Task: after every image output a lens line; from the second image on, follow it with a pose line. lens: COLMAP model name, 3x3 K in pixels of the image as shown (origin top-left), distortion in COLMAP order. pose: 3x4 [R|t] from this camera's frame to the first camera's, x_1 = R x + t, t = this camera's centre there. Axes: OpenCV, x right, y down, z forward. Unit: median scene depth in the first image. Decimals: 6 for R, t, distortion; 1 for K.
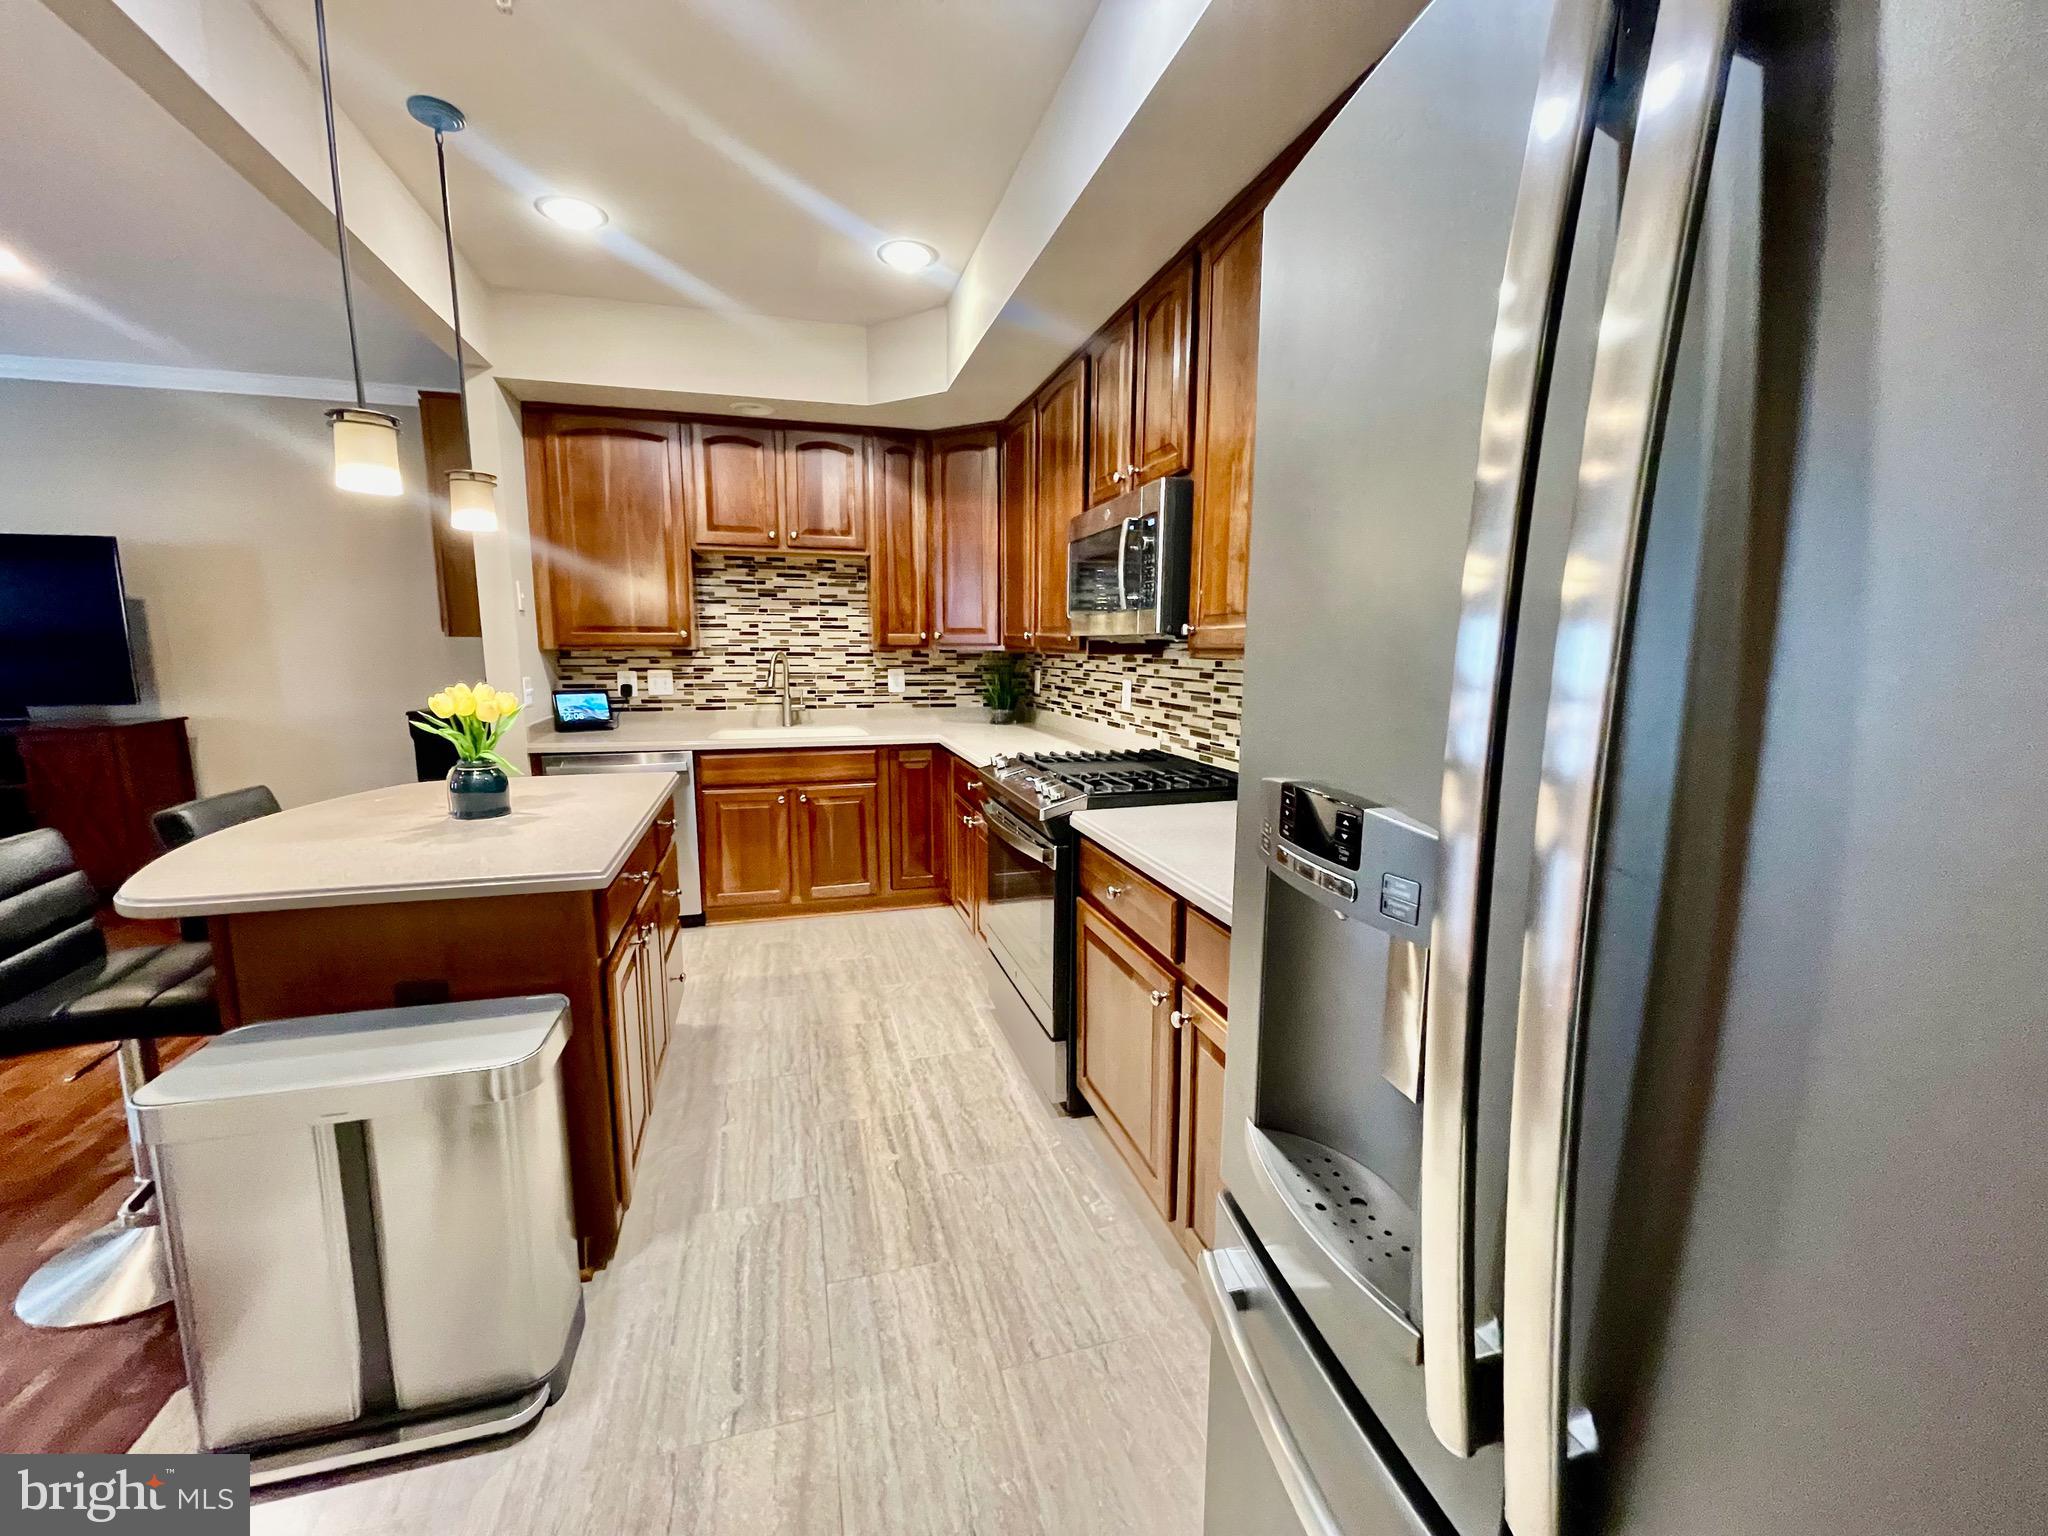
lens RADIAL K [[826.2, 0, 1029.8], [0, 826.2, 776.8], [0, 0, 1]] dist [-0.006198, -0.000250]
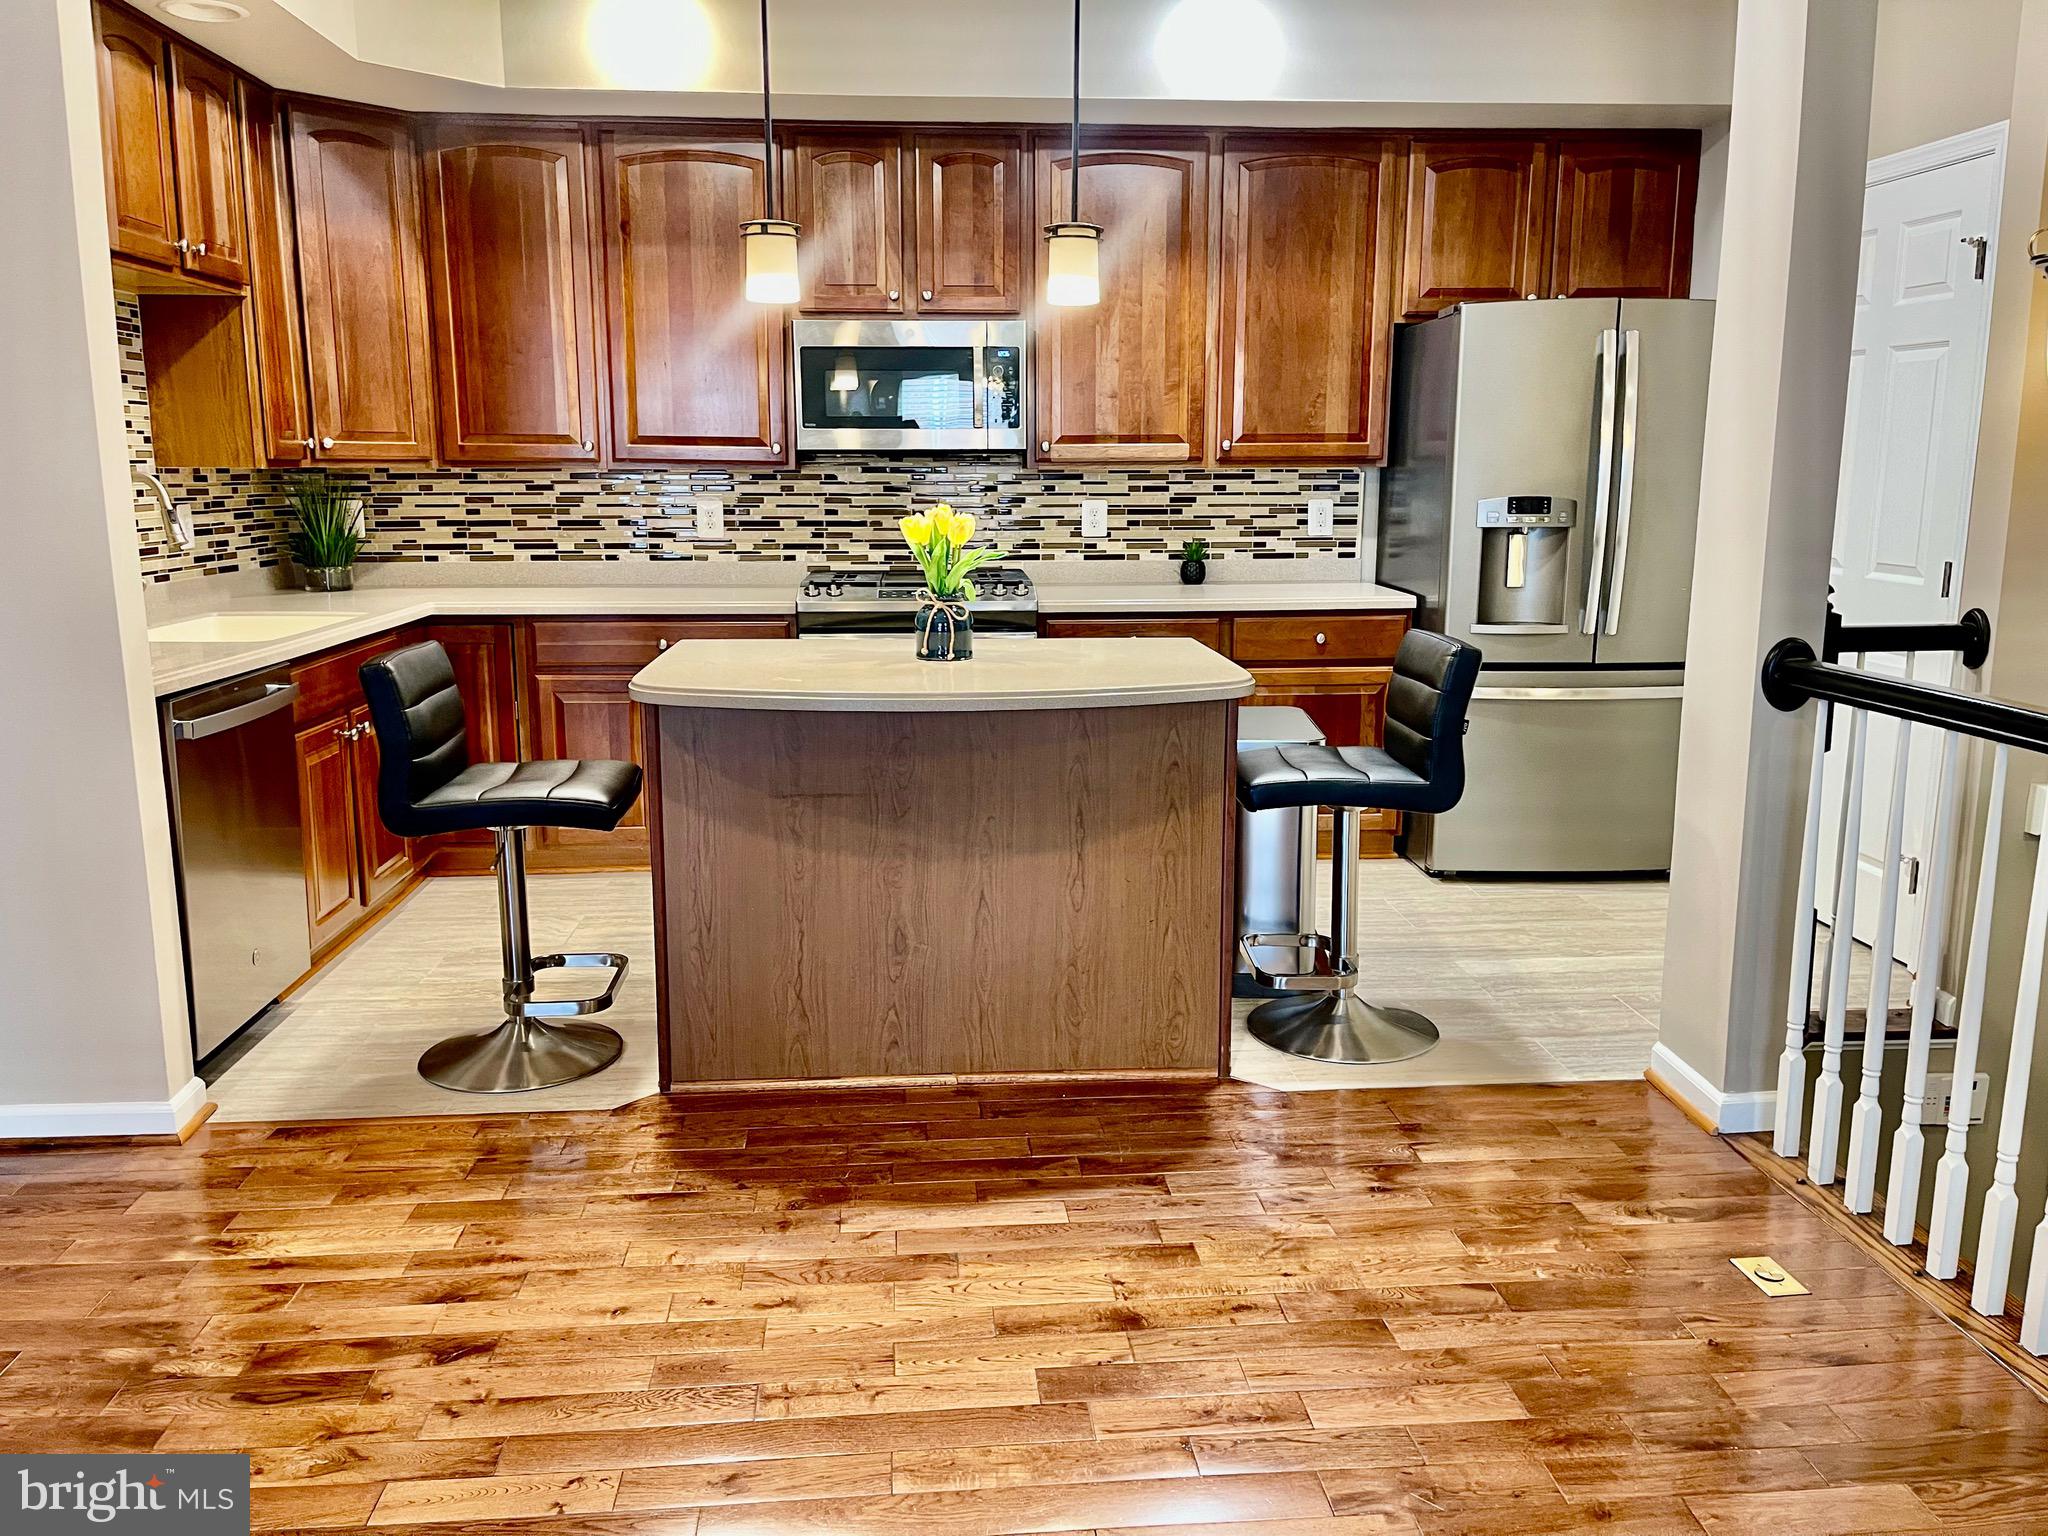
lens RADIAL K [[1561.3, 0, 1007.8], [0, 1561.3, 757.6], [0, 0, 1]] dist [0.057406, -0.056676]
pose [[0.213334, -0.182358, 0.959810, -1.471272], [0.158798, 0.975834, 0.150107, -0.054846], [-0.963987, 0.120393, 0.237136, 0.365300]]
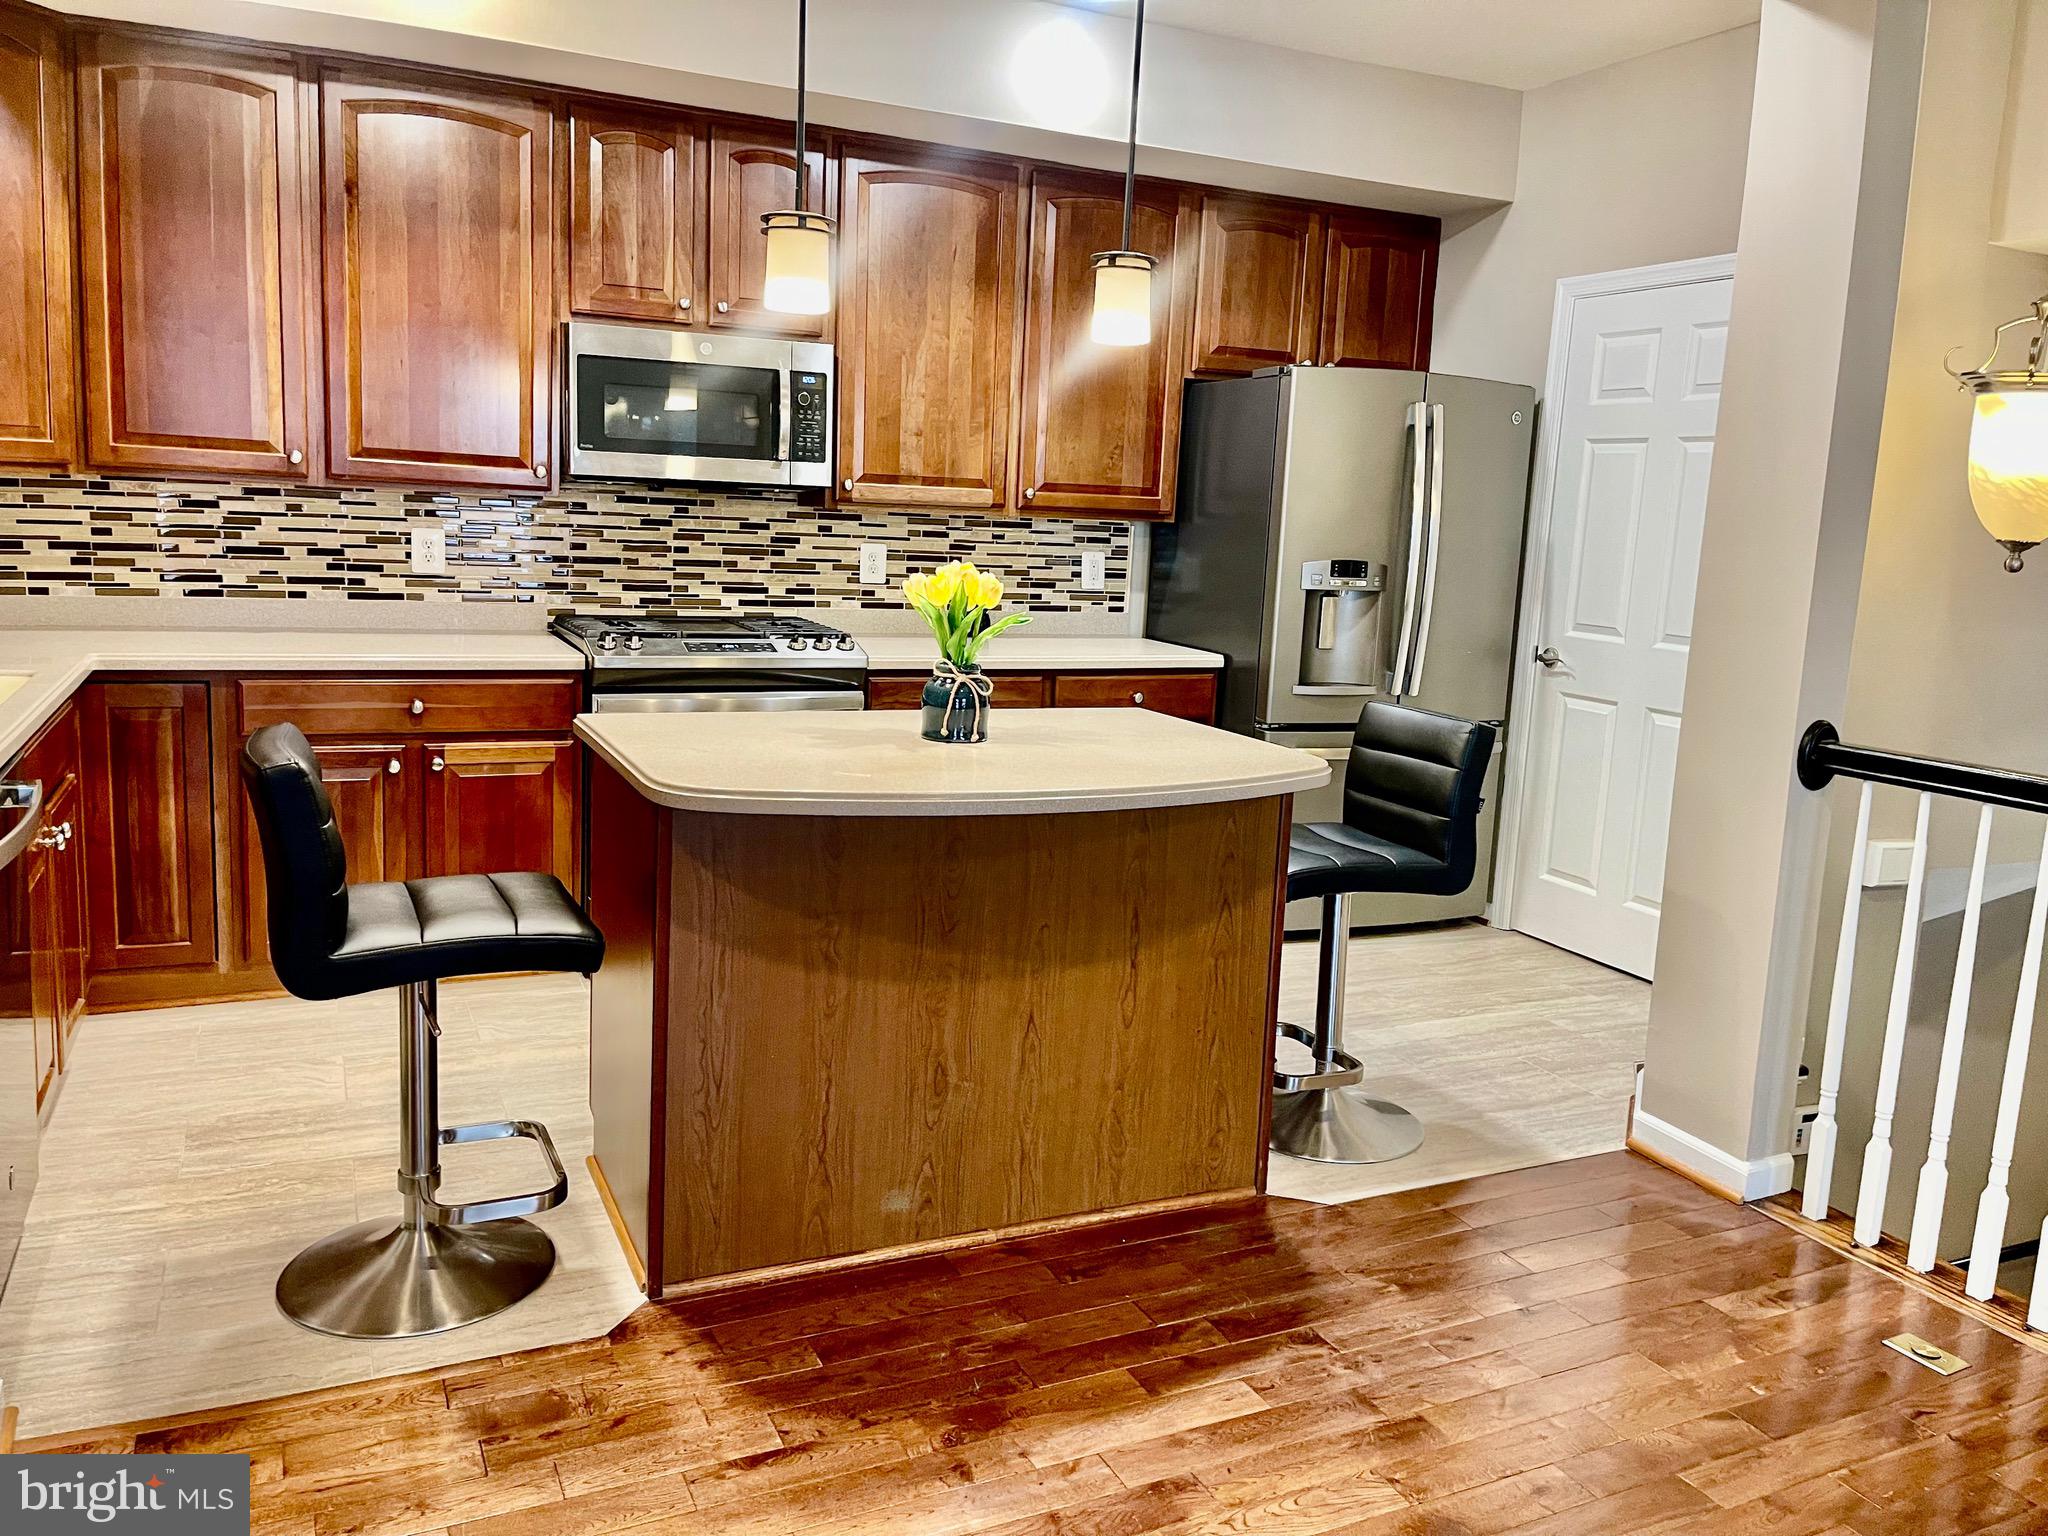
lens RADIAL K [[1561.3, 0, 1019.7], [0, 1561.3, 750.8], [0, 0, 1]] dist [0.057406, -0.056676]
pose [[-0.153041, -0.163106, 0.974667, -1.342628], [0.113824, 0.976812, 0.181337, -0.122763], [-0.981643, 0.138692, -0.130927, 0.735288]]
